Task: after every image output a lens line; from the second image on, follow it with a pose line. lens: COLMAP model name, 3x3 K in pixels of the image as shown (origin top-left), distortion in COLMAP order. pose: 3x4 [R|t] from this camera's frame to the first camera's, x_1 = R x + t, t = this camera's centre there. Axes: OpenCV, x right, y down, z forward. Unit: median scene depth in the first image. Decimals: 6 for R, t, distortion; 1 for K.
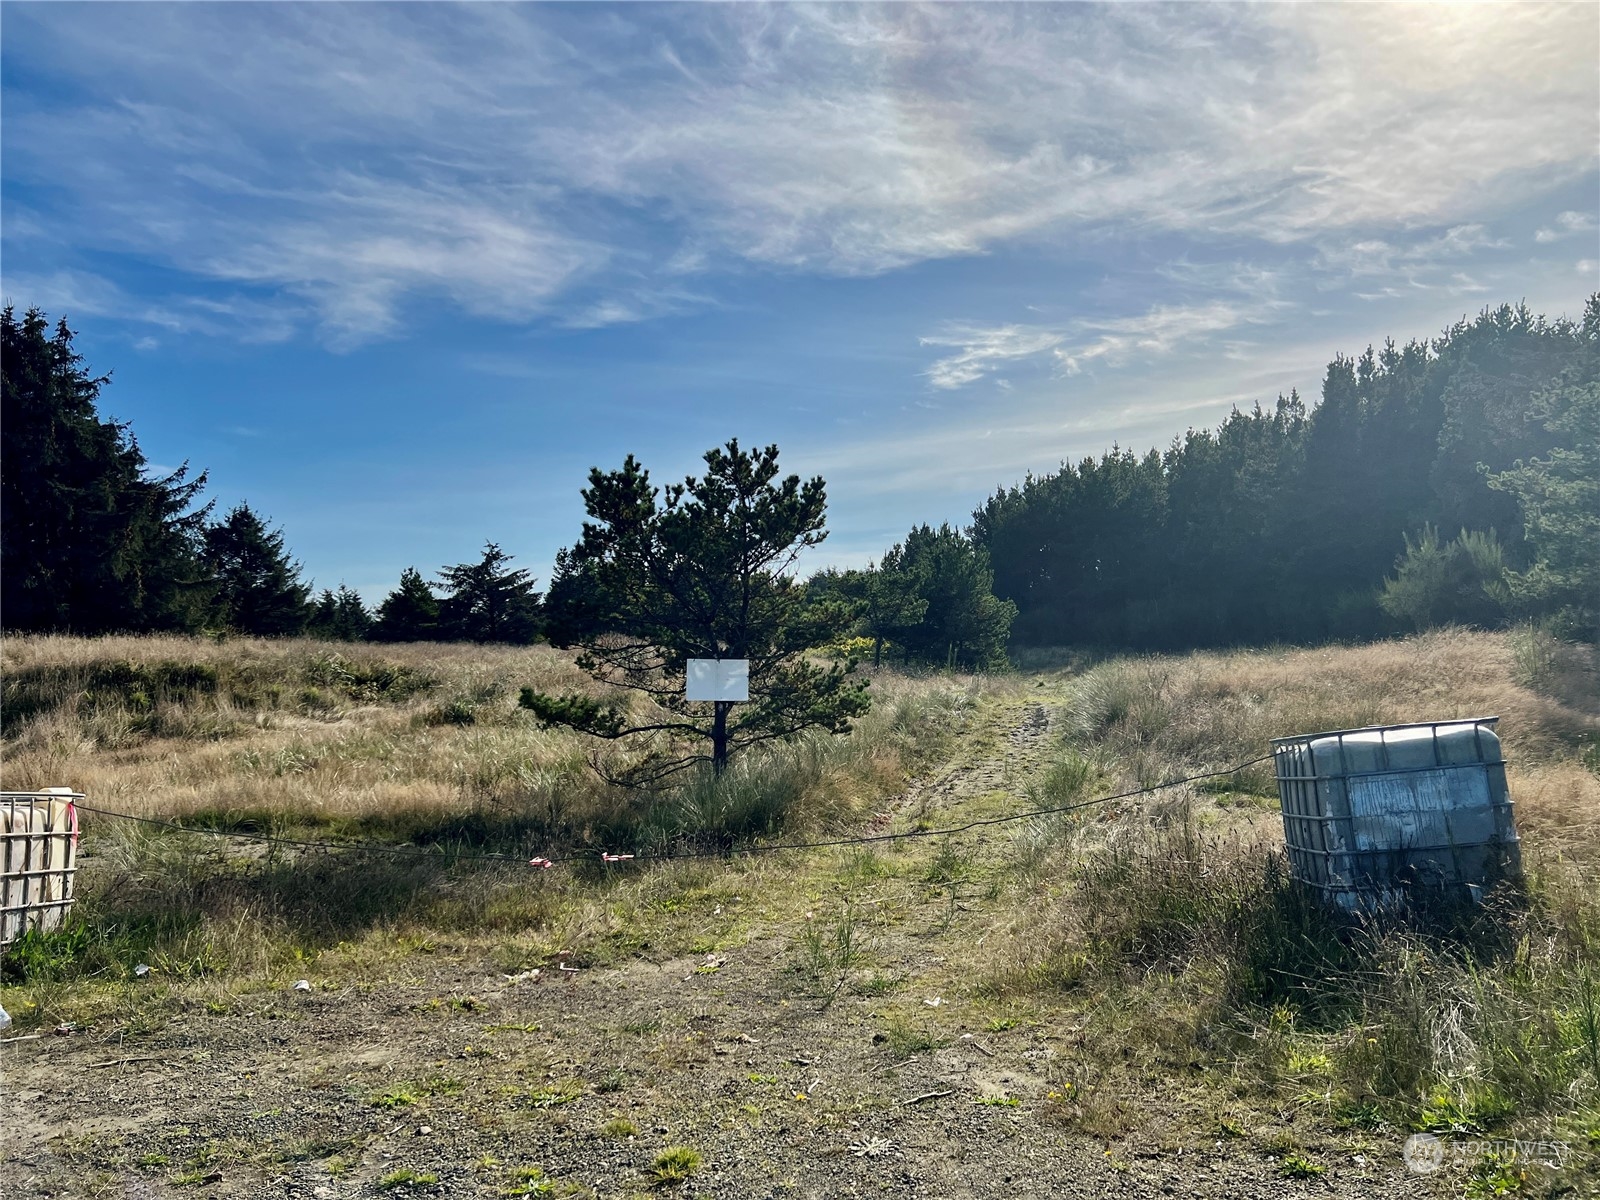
lens RADIAL K [[1170.4, 0, 808.2], [0, 1170.4, 584.8], [0, 0, 1]] dist [0.012489, -0.027381]
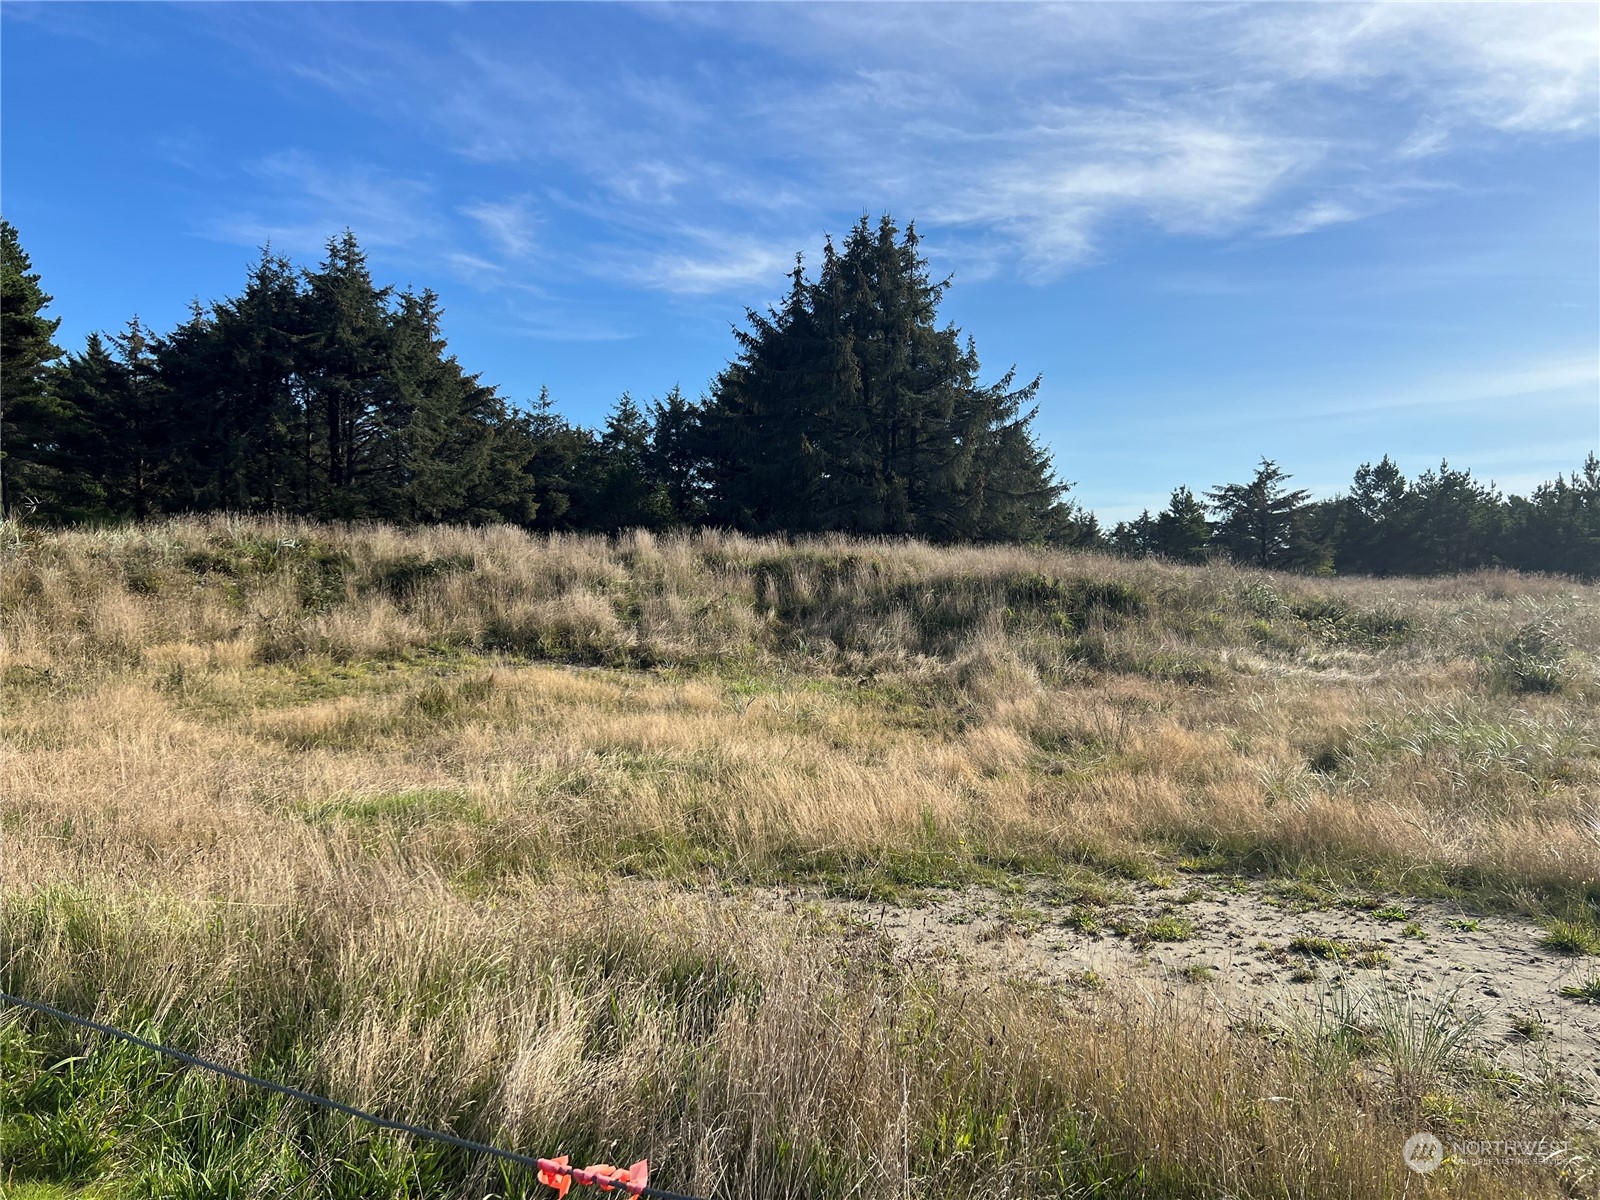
lens RADIAL K [[1170.4, 0, 788.4], [0, 1170.4, 591.7], [0, 0, 1]] dist [0.012489, -0.027381]
pose [[0.834487, 0.058212, -0.547944, -0.160766], [-0.020663, 0.997011, 0.074451, 0.010272], [0.550640, -0.050806, 0.833195, 0.104198]]
